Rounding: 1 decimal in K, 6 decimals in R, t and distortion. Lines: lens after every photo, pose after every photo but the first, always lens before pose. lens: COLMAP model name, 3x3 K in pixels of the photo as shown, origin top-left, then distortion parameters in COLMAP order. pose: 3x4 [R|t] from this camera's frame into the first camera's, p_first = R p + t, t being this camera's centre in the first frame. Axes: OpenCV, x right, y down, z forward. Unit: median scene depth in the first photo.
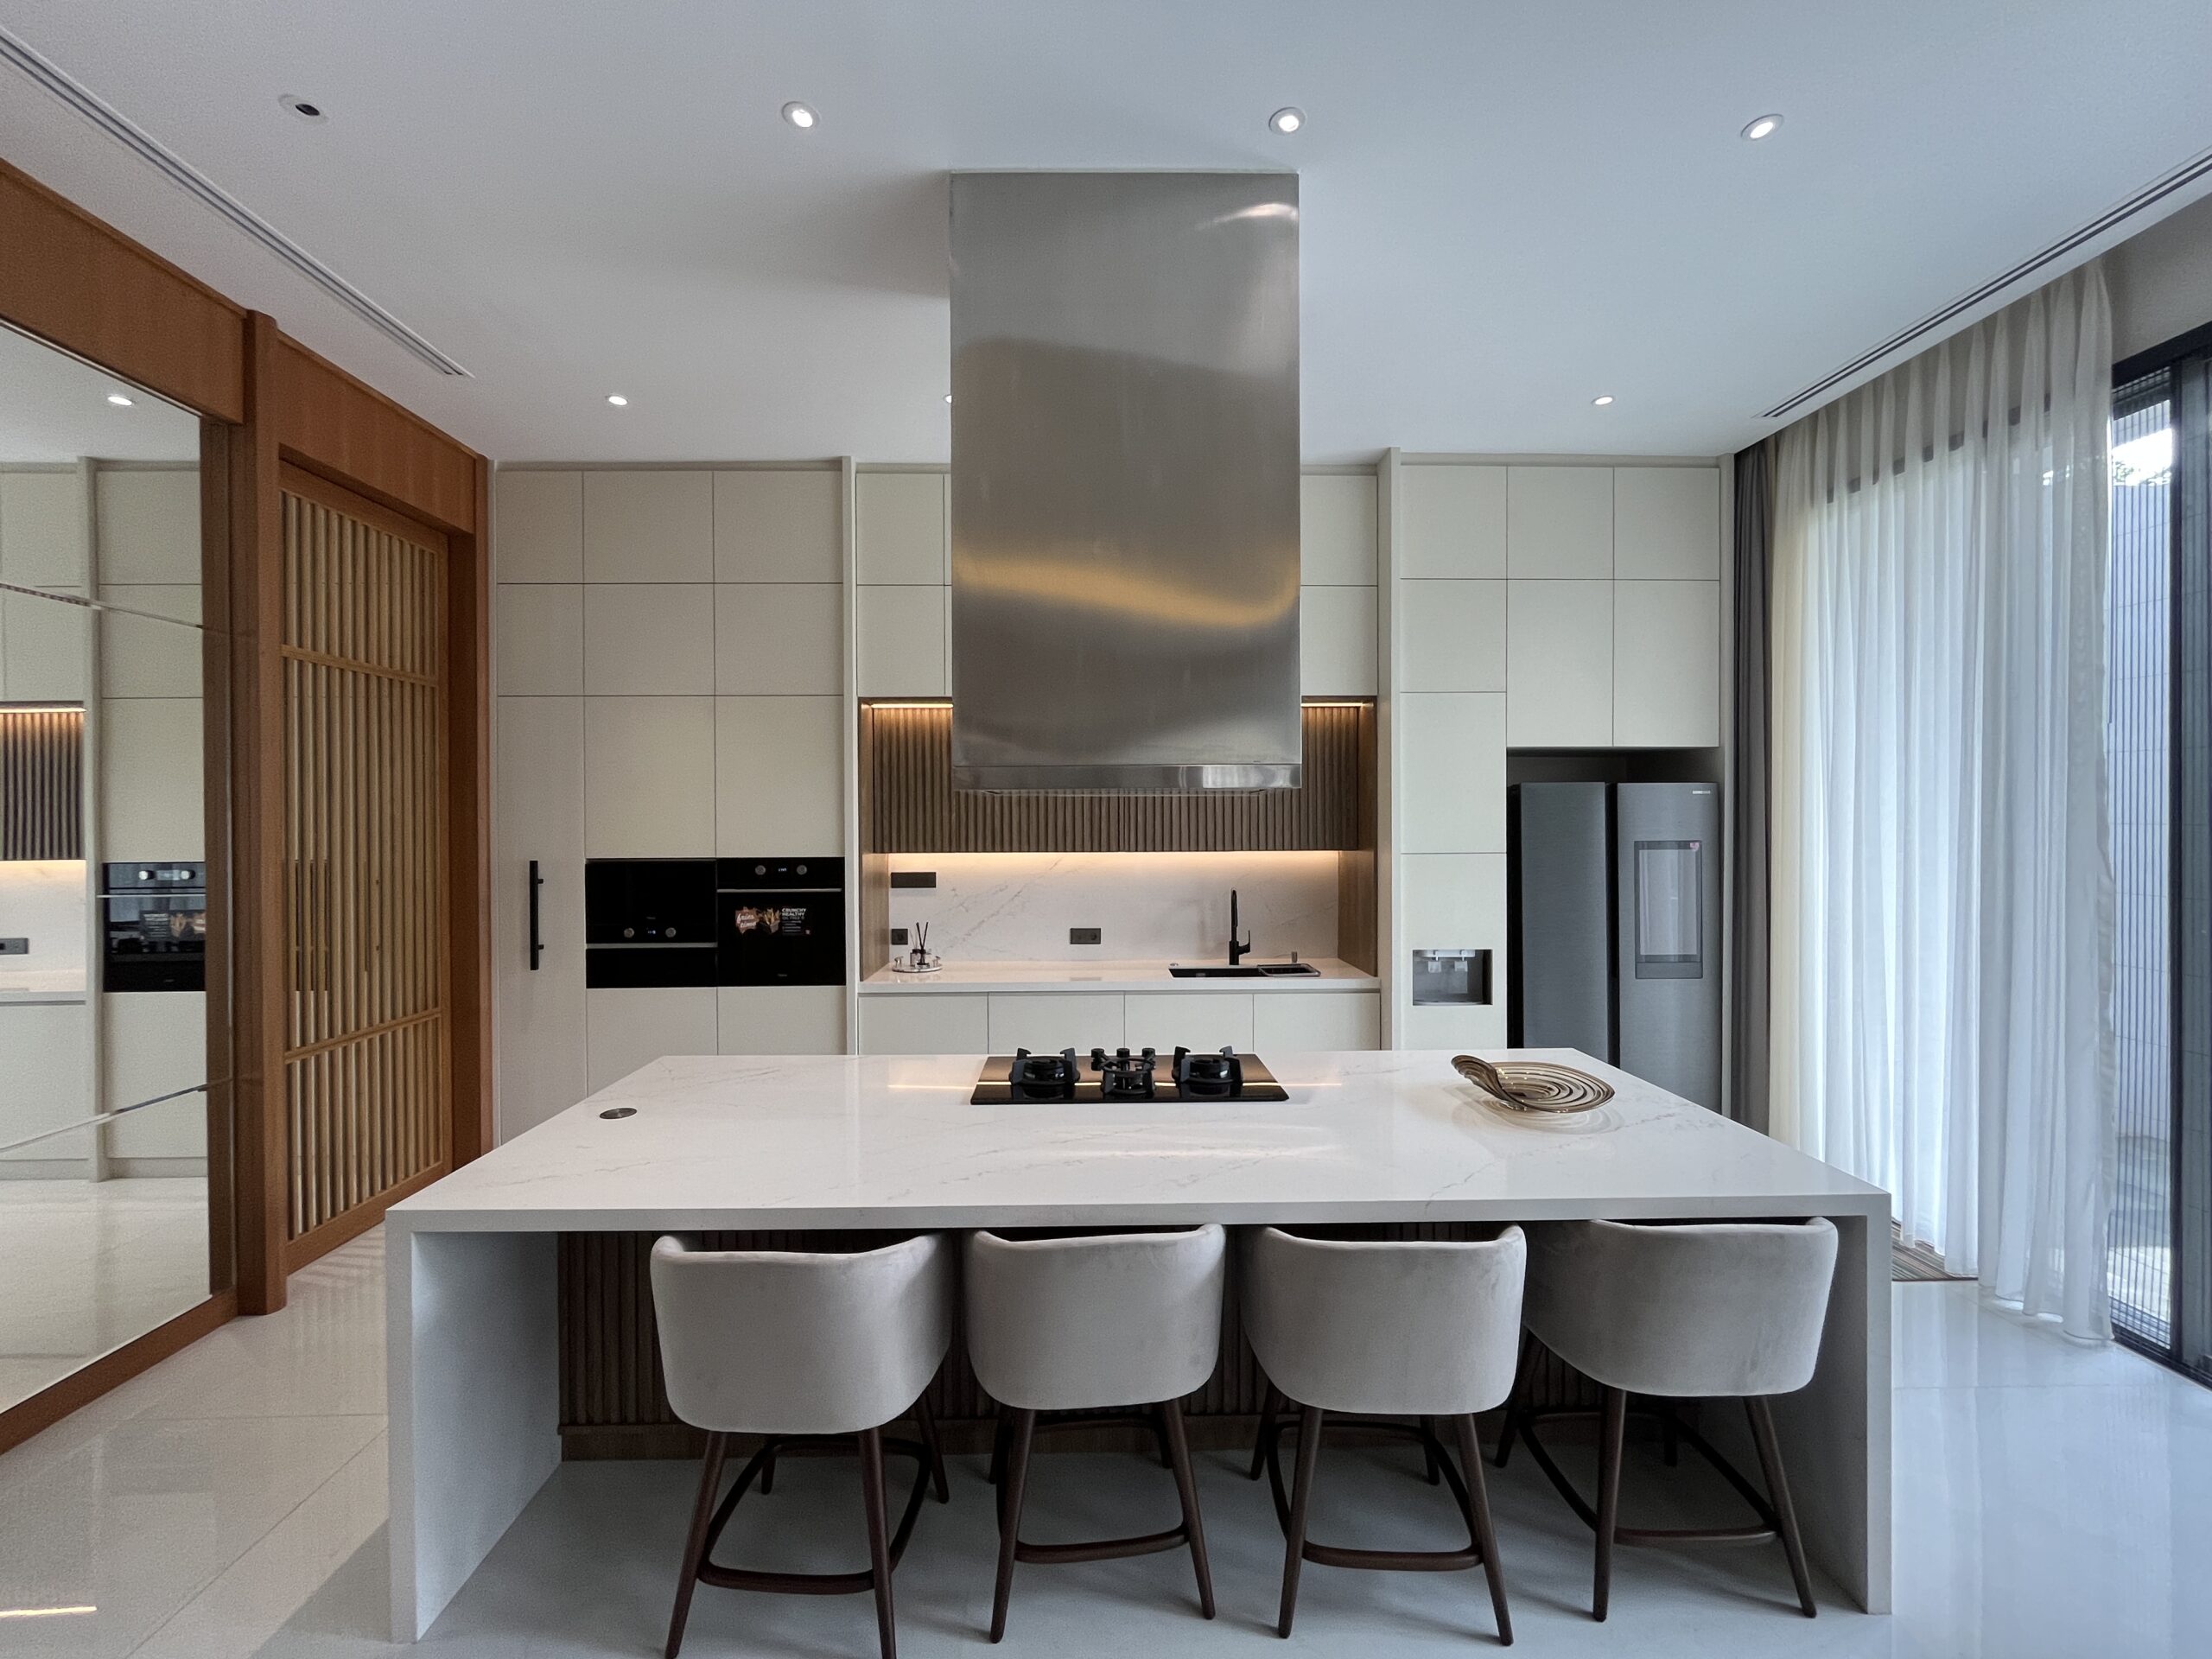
lens RADIAL K [[911.8, 0, 1098.6], [0, 911.8, 824.1], [0, 0, 1]] dist [-0.001446, -0.000330]
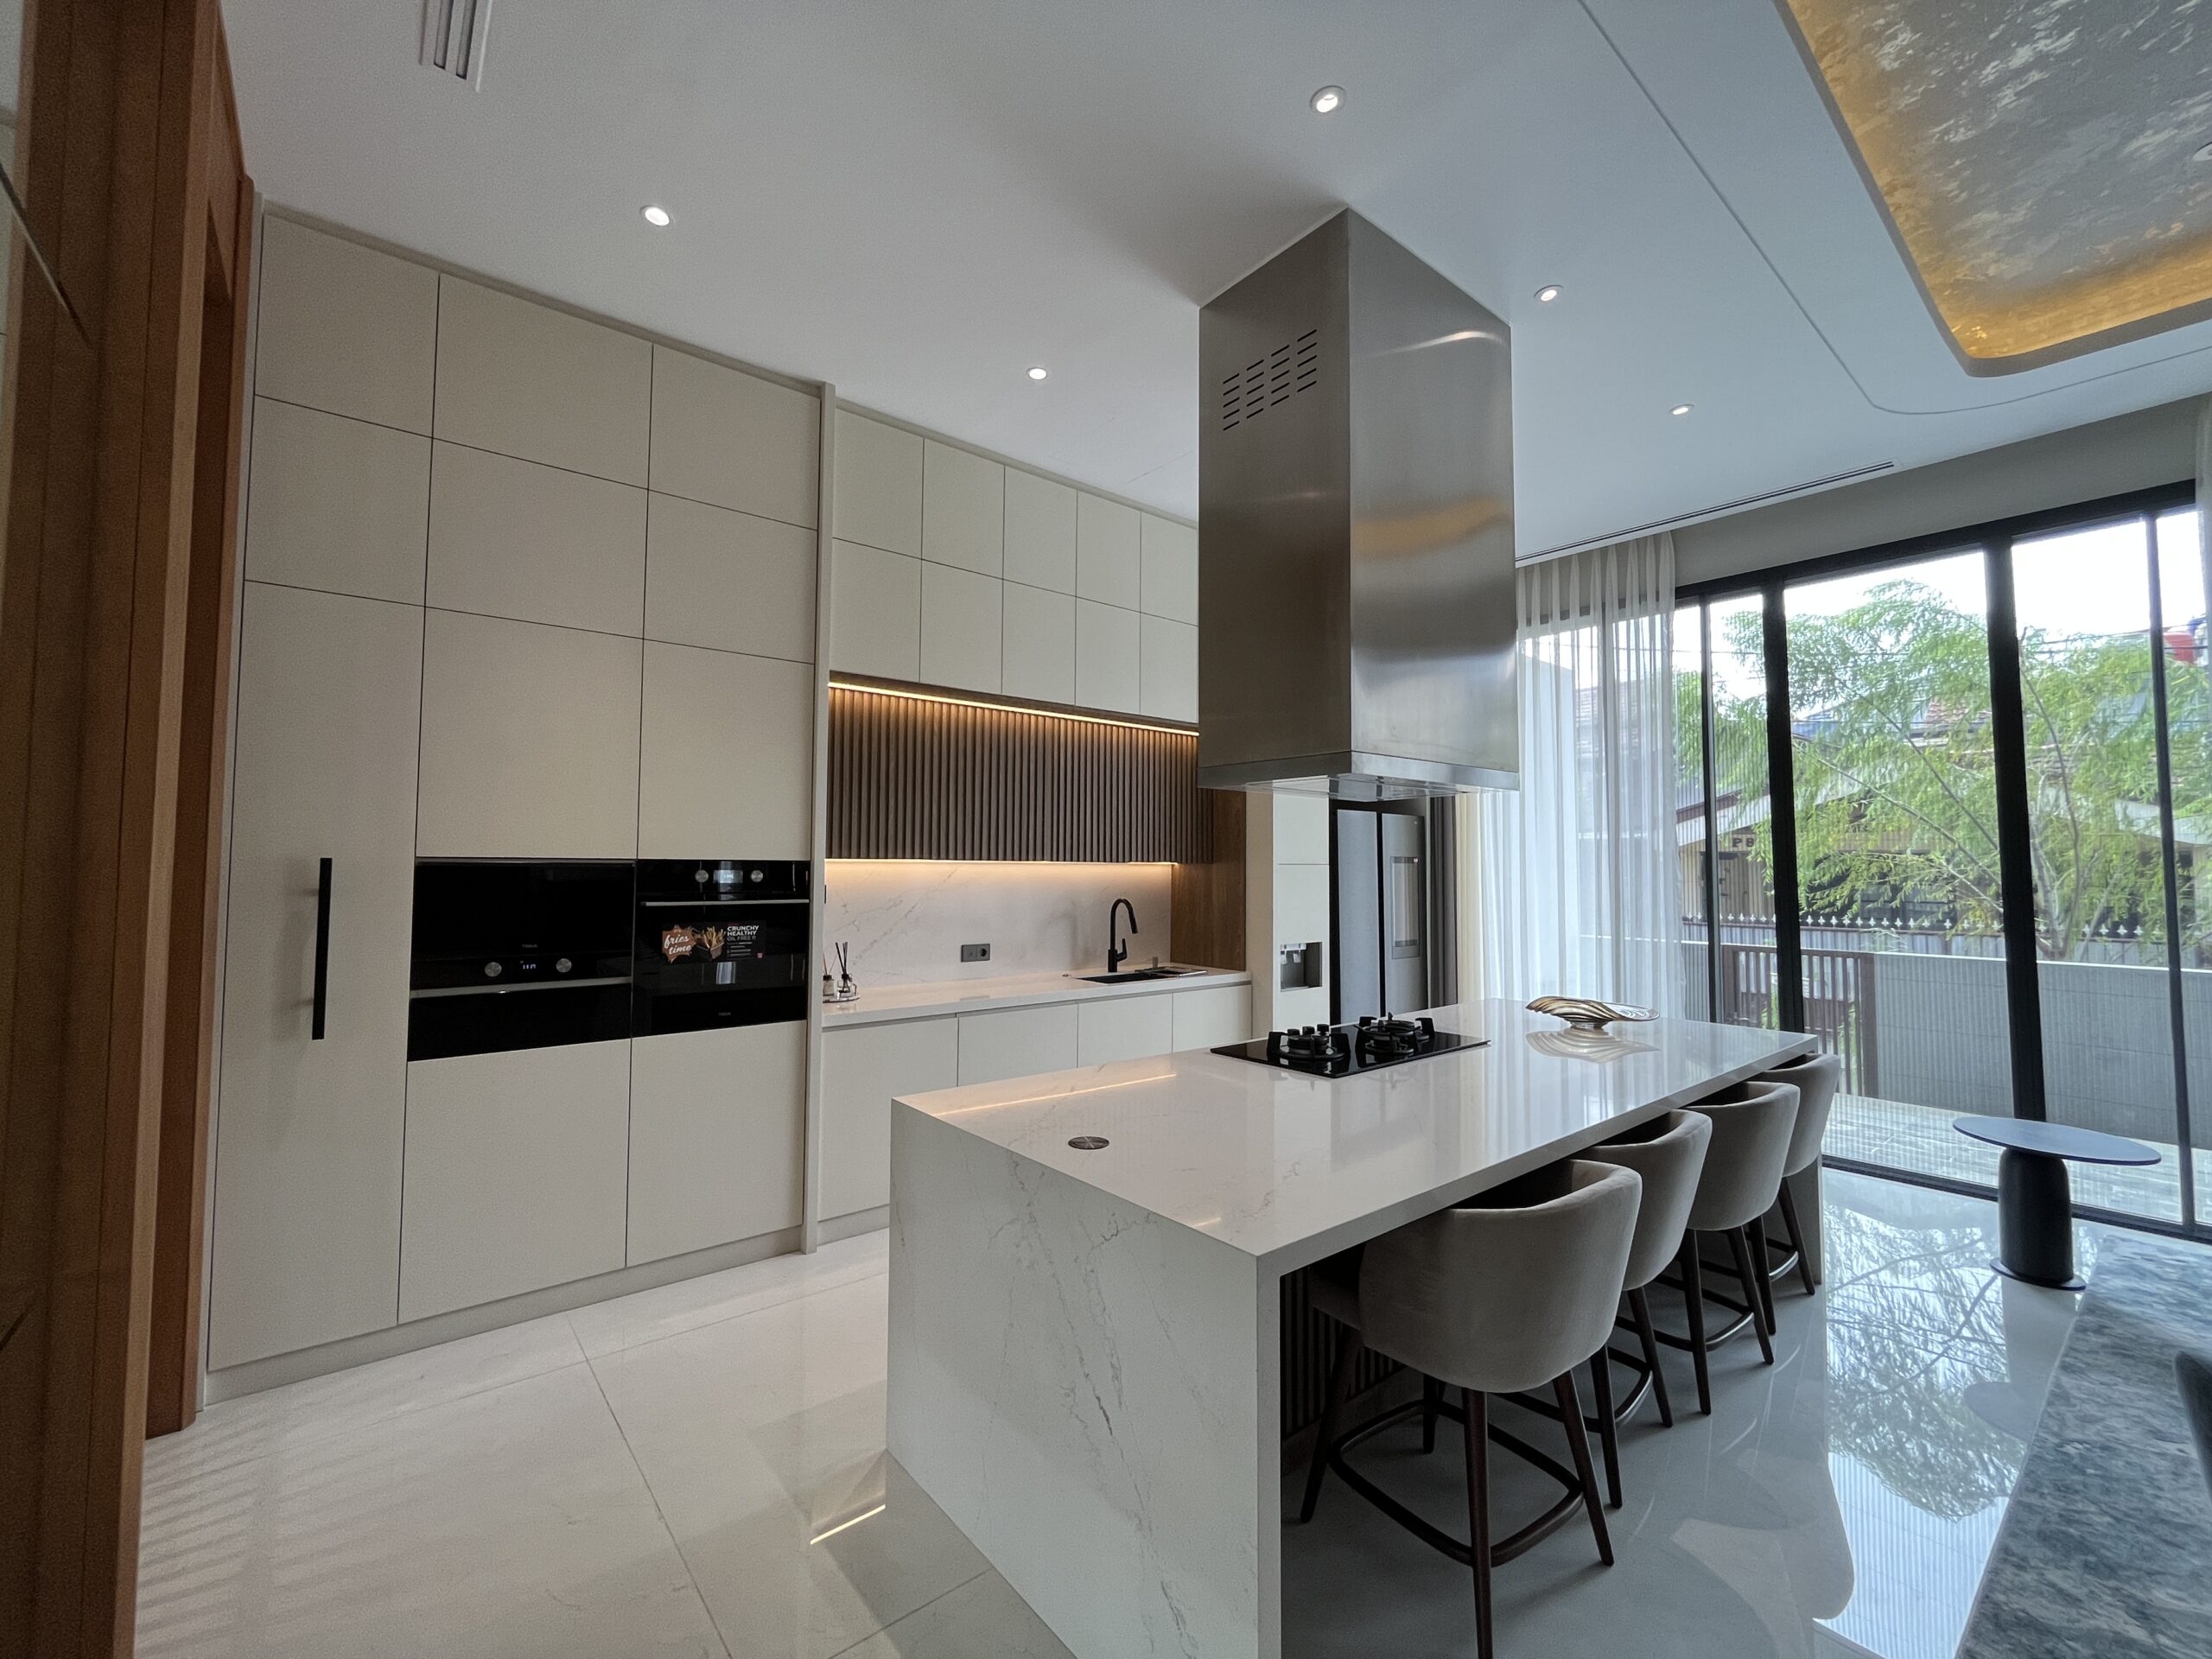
lens RADIAL K [[911.8, 0, 1098.6], [0, 911.8, 824.1], [0, 0, 1]] dist [-0.001446, -0.000330]
pose [[0.788371, 0.038819, 0.613974, -0.578283], [-0.008135, 0.998578, -0.052691, 0.044556], [-0.615146, 0.036545, 0.787566, 0.198515]]
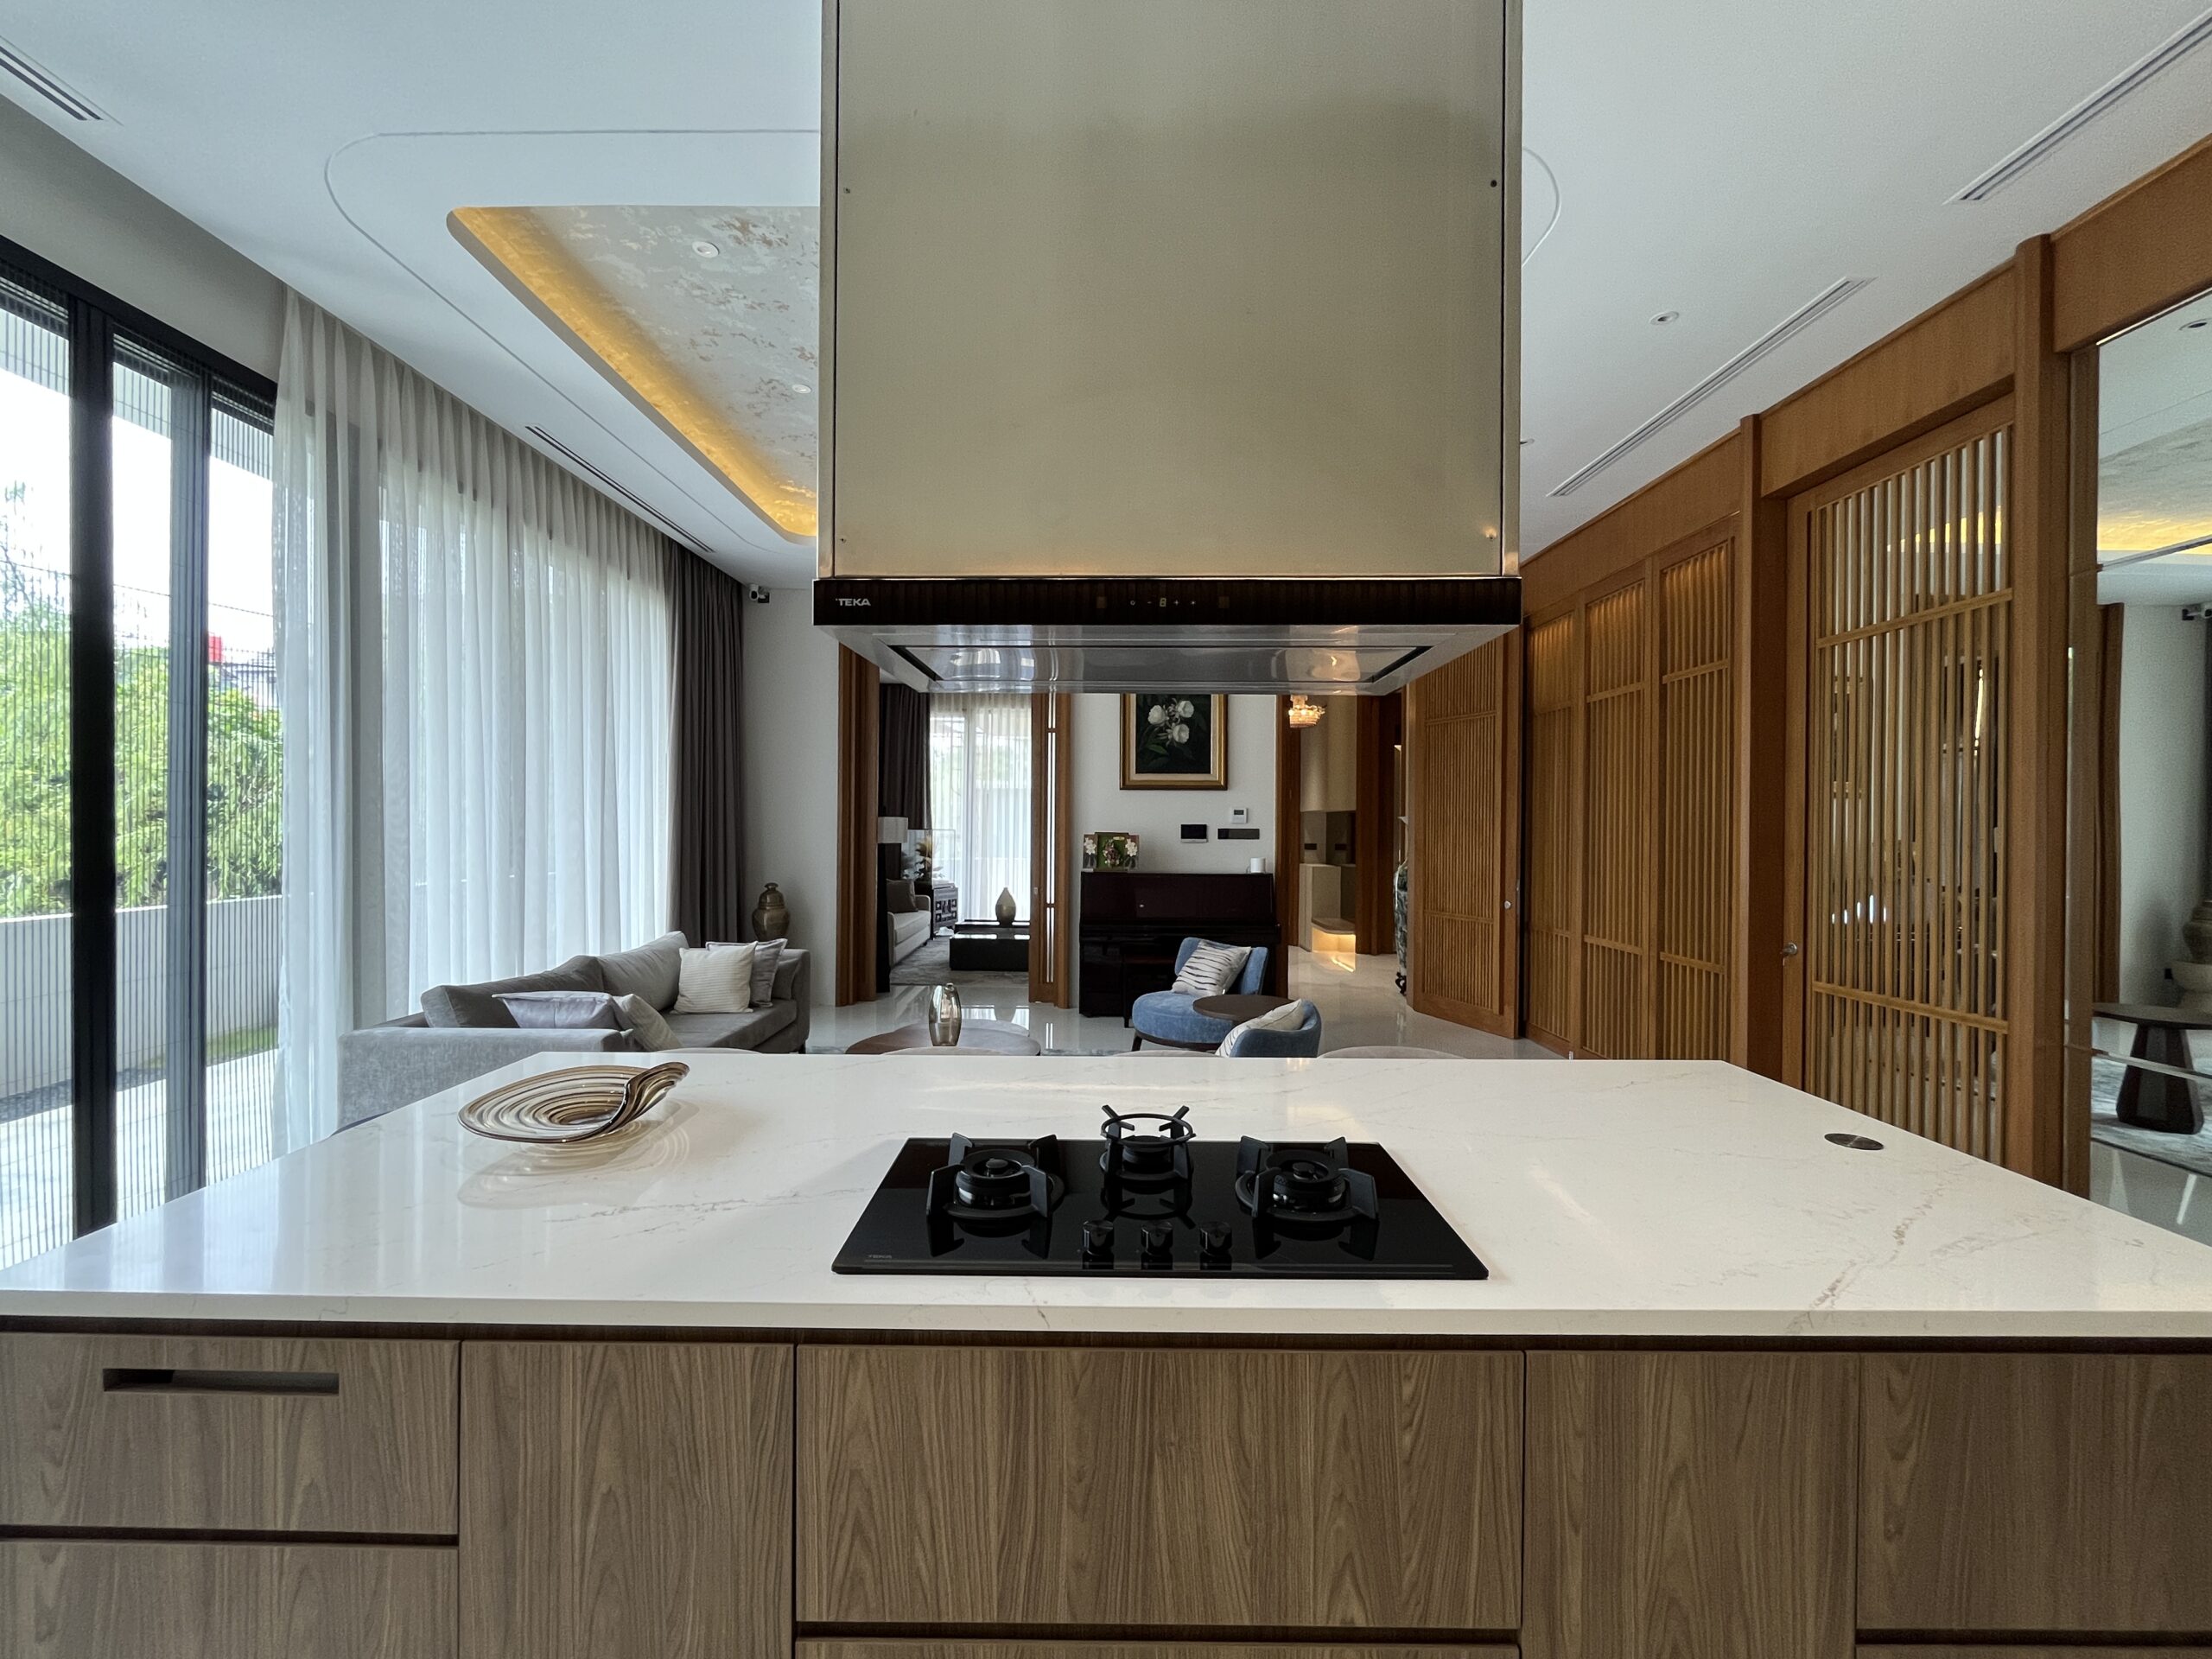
lens RADIAL K [[911.8, 0, 1098.6], [0, 911.8, 824.1], [0, 0, 1]] dist [-0.001446, -0.000330]
pose [[-0.999553, -0.003302, 0.029726, 0.027291], [-0.003348, 0.999993, -0.001491, 0.038851], [-0.029721, -0.001590, -0.999557, 0.981228]]
